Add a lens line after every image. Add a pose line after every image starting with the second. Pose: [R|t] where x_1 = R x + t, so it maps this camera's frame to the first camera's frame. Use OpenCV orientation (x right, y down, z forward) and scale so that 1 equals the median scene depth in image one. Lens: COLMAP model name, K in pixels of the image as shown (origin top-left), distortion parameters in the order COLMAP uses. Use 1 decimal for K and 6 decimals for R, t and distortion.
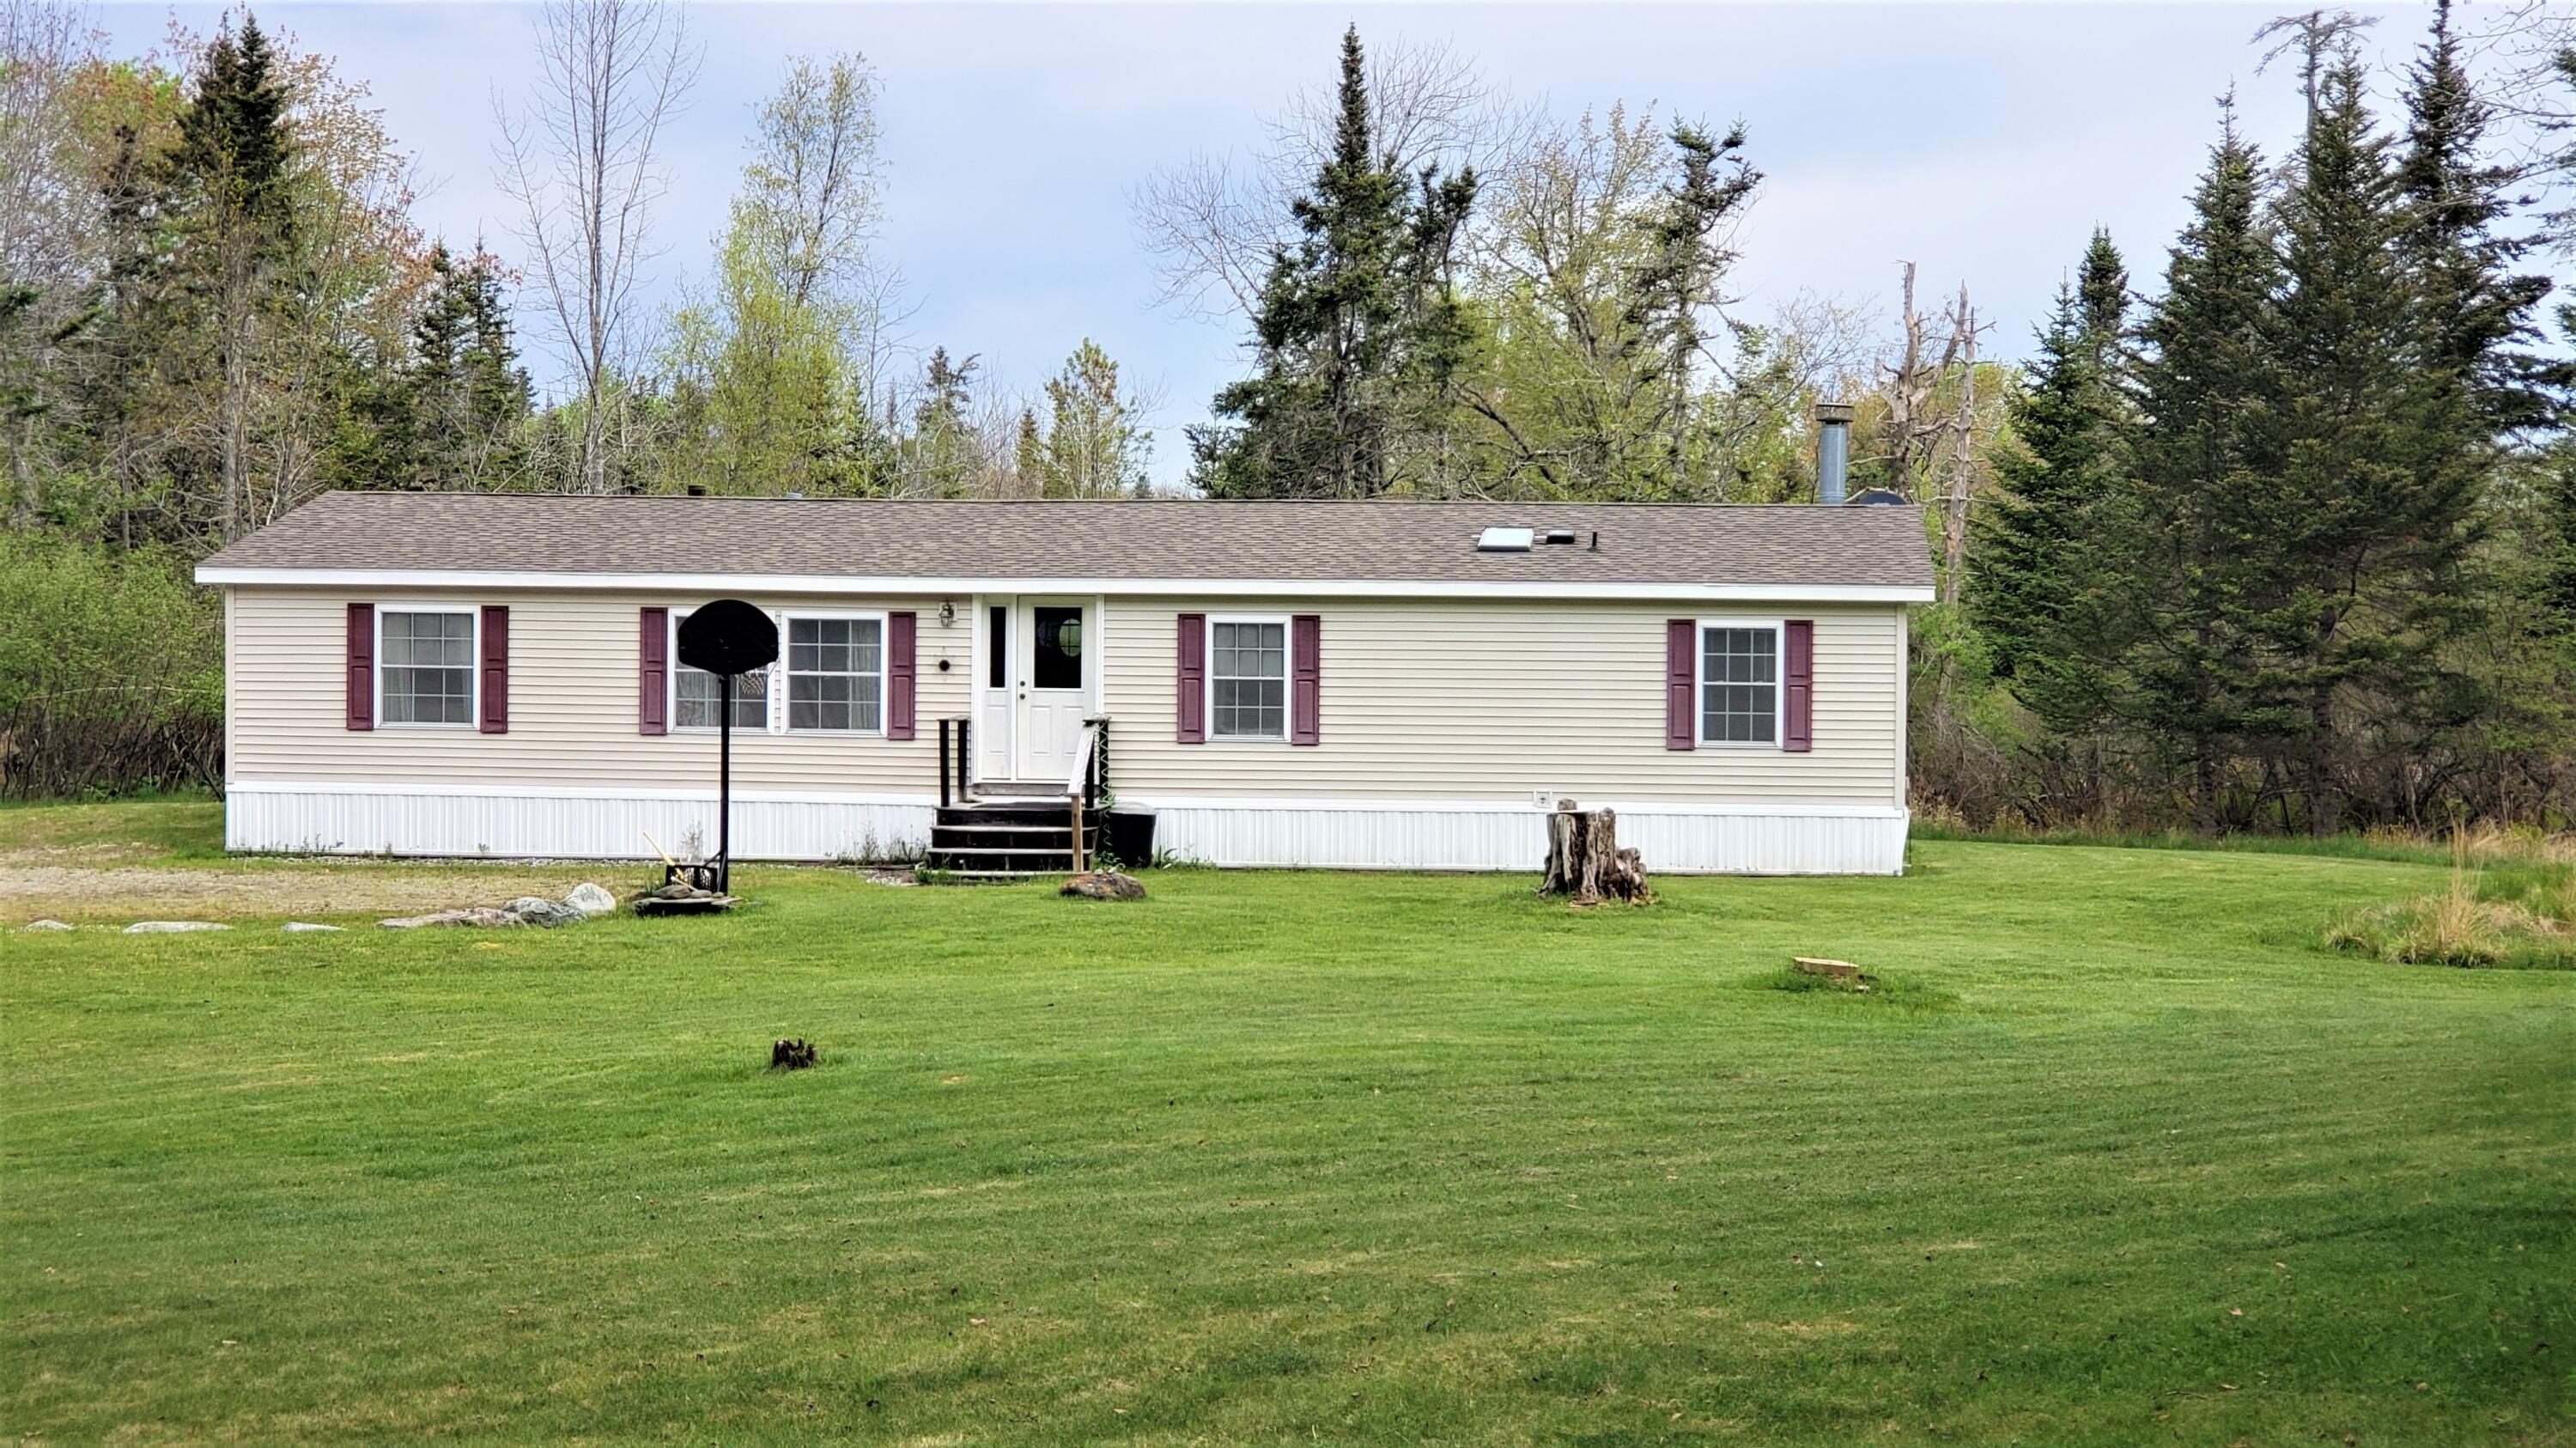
lens RADIAL K [[4105.0, 0, 1271.2], [0, 4105.0, 729.5], [0, 0, 1]] dist [0.118828, 0.000000]
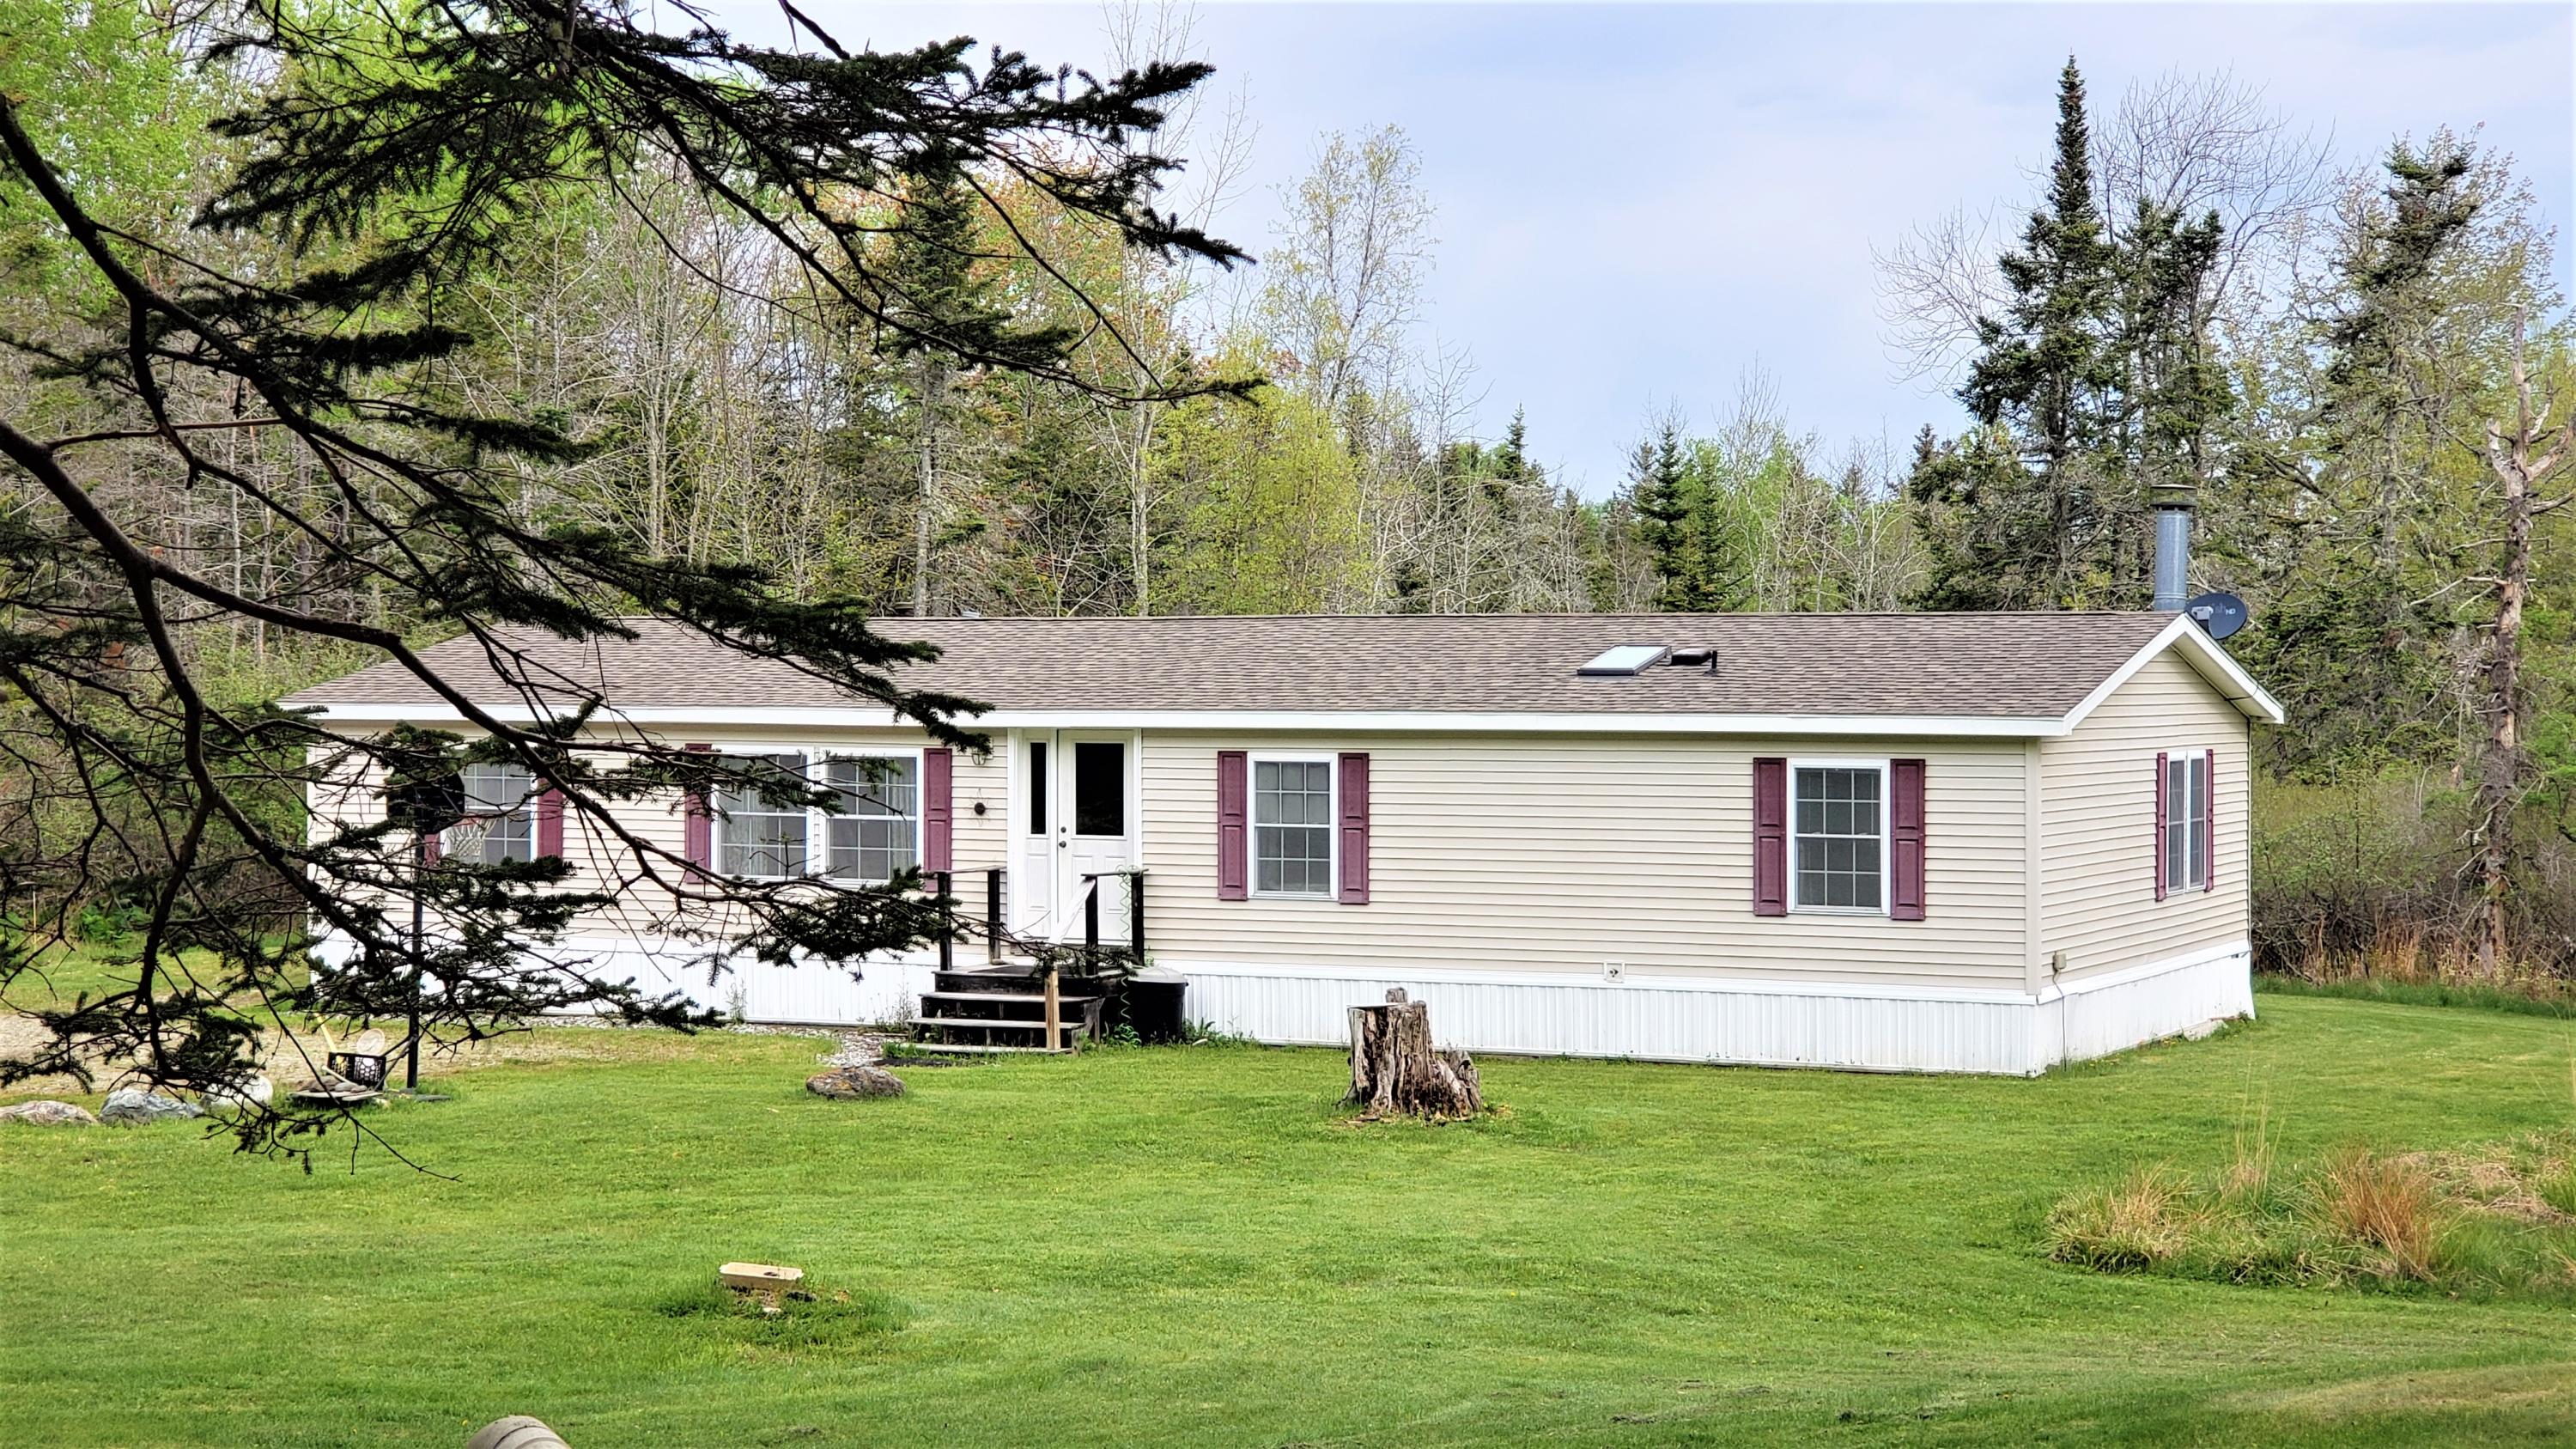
lens RADIAL K [[4105.2, 0, 1267.9], [0, 4105.2, 728.6], [0, 0, 1]] dist [0.118828, 0.000000]
pose [[0.944811, -0.003133, -0.327600, 0.272265], [-0.002822, 0.999839, -0.017700, -0.017552], [0.327603, 0.017648, 0.944651, 0.183599]]
